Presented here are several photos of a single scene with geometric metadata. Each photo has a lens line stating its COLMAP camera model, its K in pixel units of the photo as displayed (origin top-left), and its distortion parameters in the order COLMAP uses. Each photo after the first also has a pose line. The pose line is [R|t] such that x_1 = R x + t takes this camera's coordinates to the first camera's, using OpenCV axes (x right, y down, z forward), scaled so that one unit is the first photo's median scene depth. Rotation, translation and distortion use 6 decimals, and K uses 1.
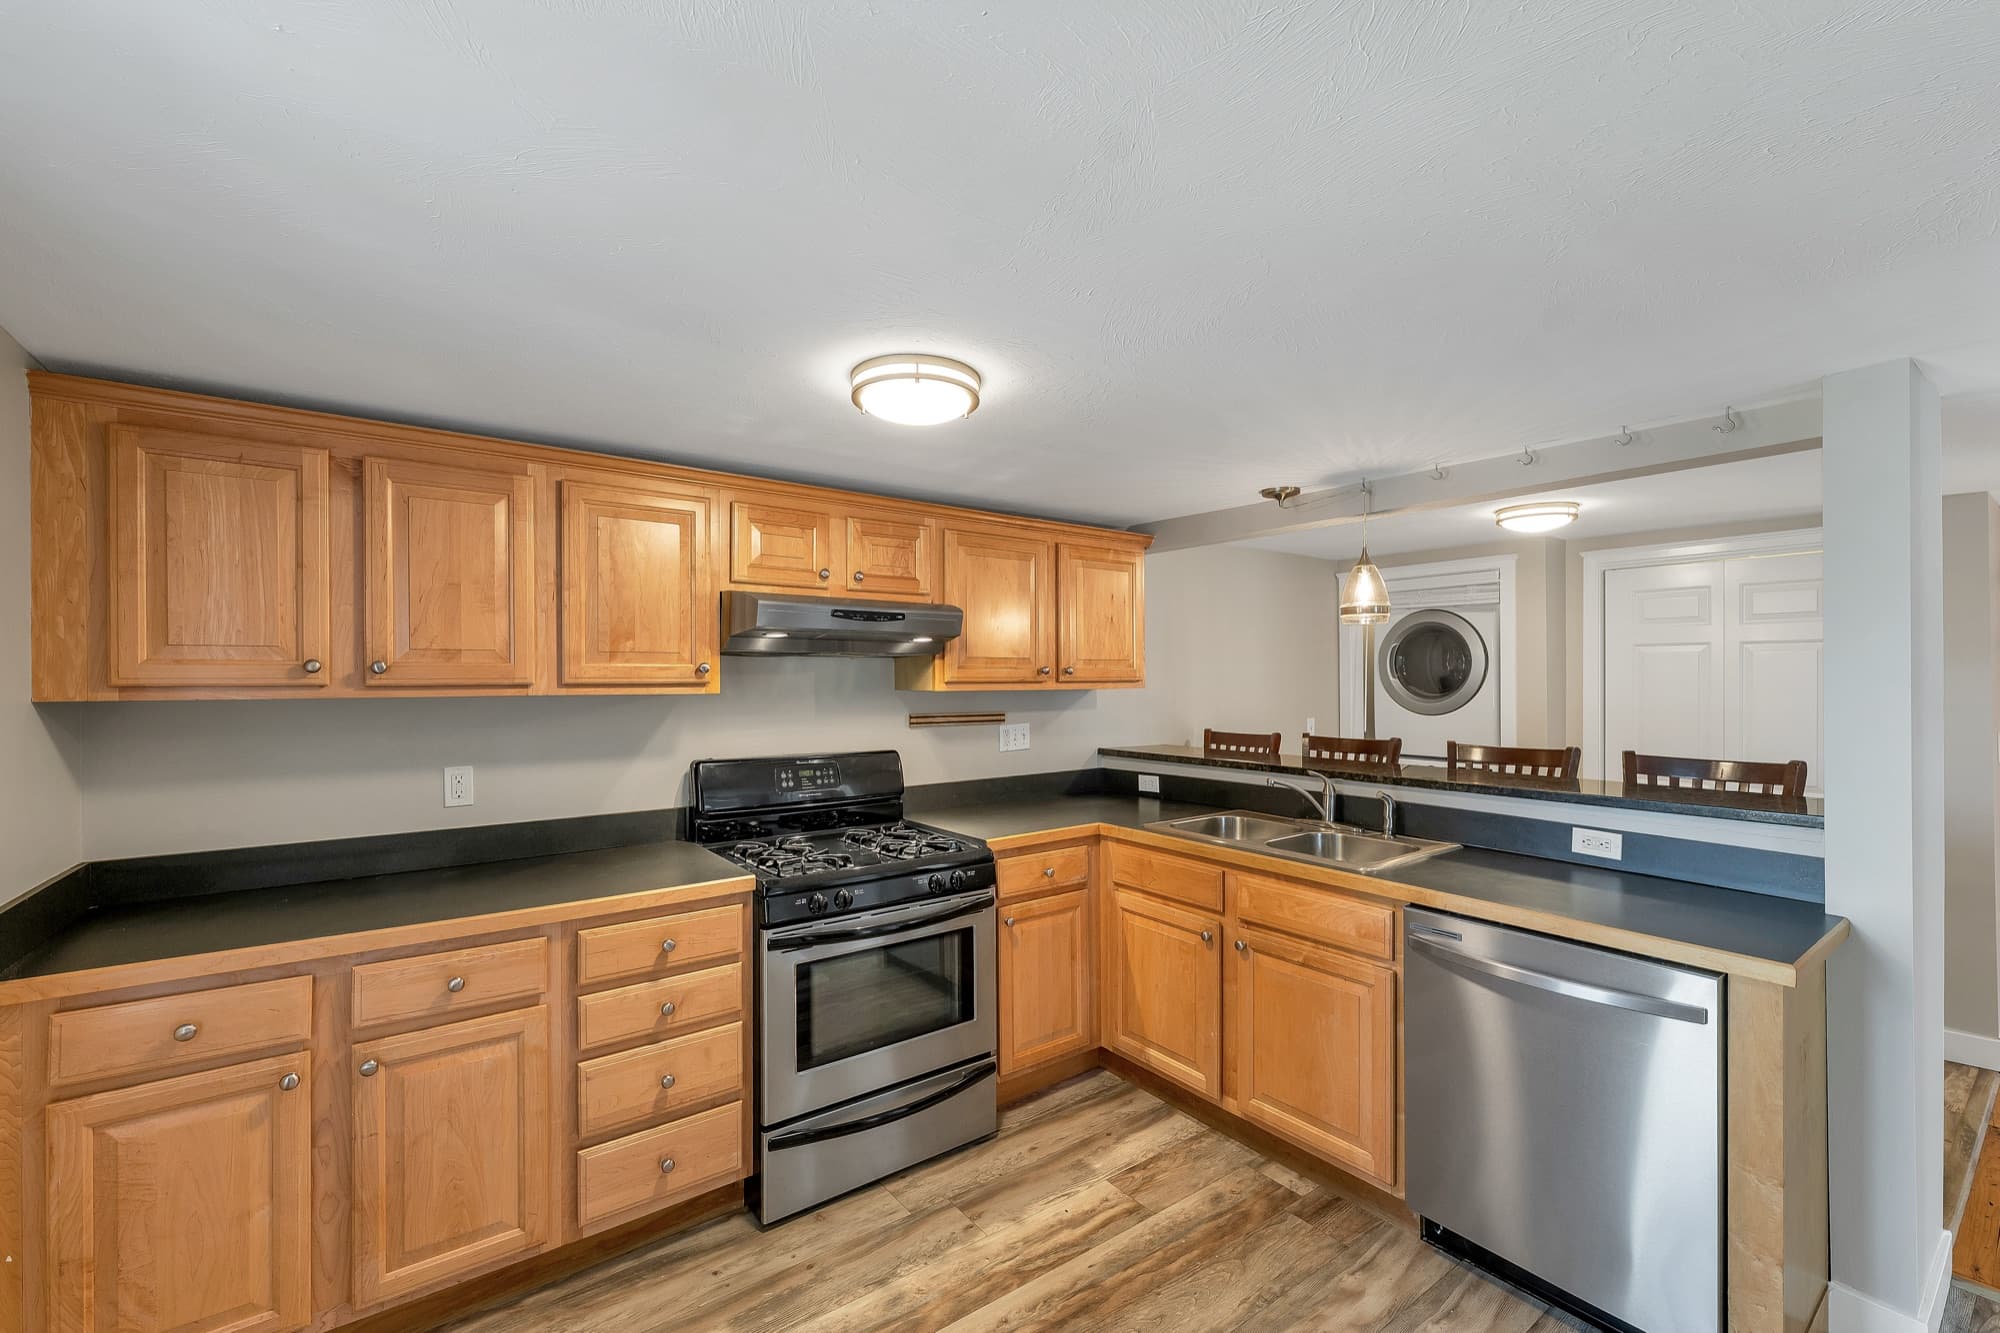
lens RADIAL K [[826.7, 0, 1000.0], [0, 826.7, 666.5], [0, 0, 1]] dist [-0.000333, -0.000265]
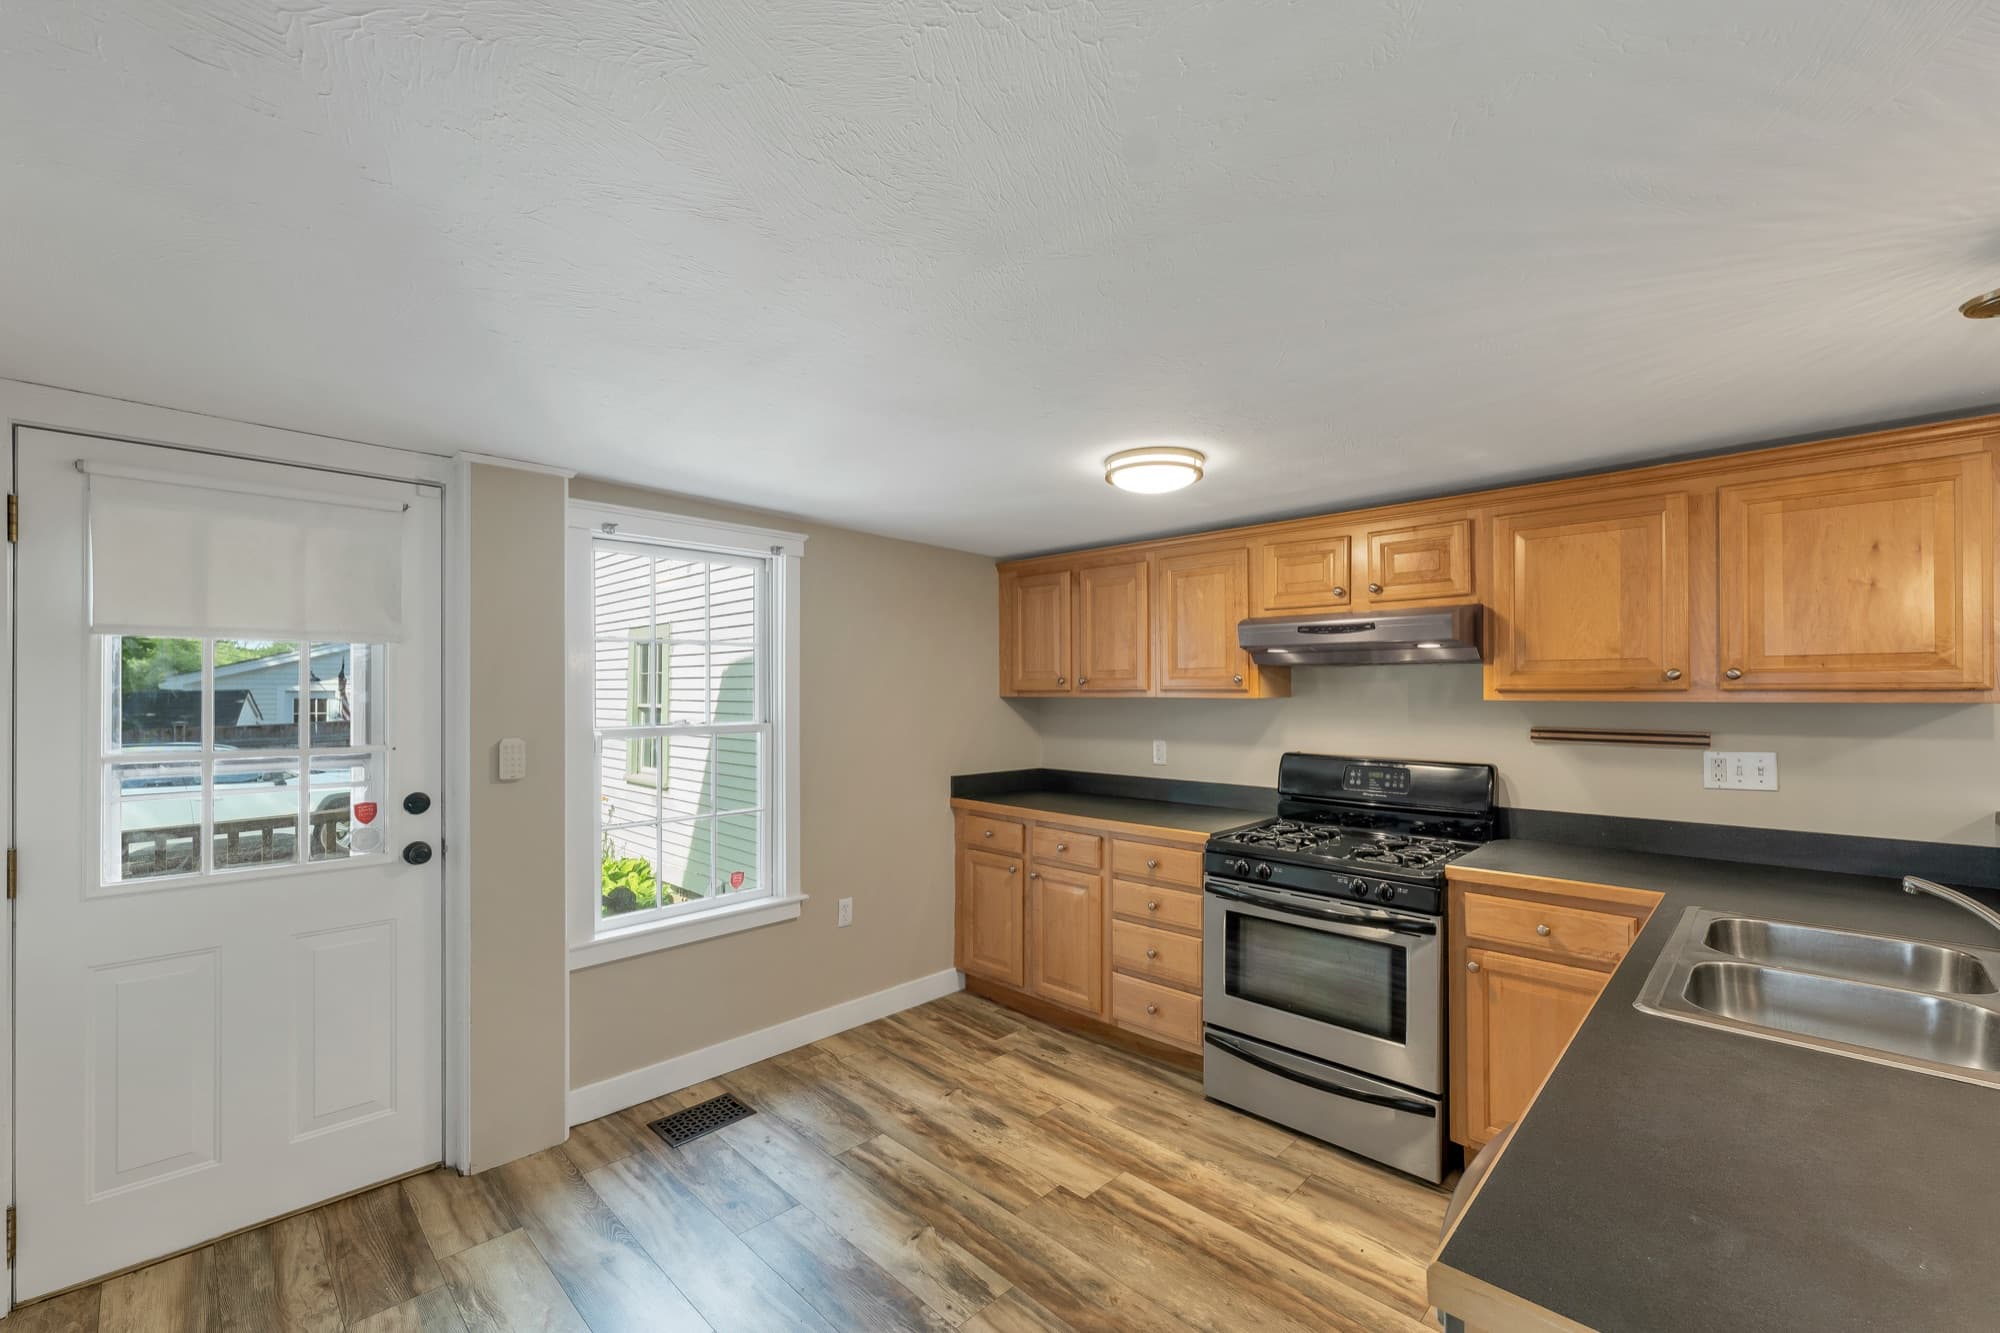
lens RADIAL K [[826.7, 0, 1000.0], [0, 826.7, 666.5], [0, 0, 1]] dist [-0.000333, -0.000265]
pose [[0.160972, -0.023217, -0.986686, 0.931954], [0.016930, 0.999641, -0.020760, 0.003684], [0.986814, -0.013363, 0.161307, 0.433697]]
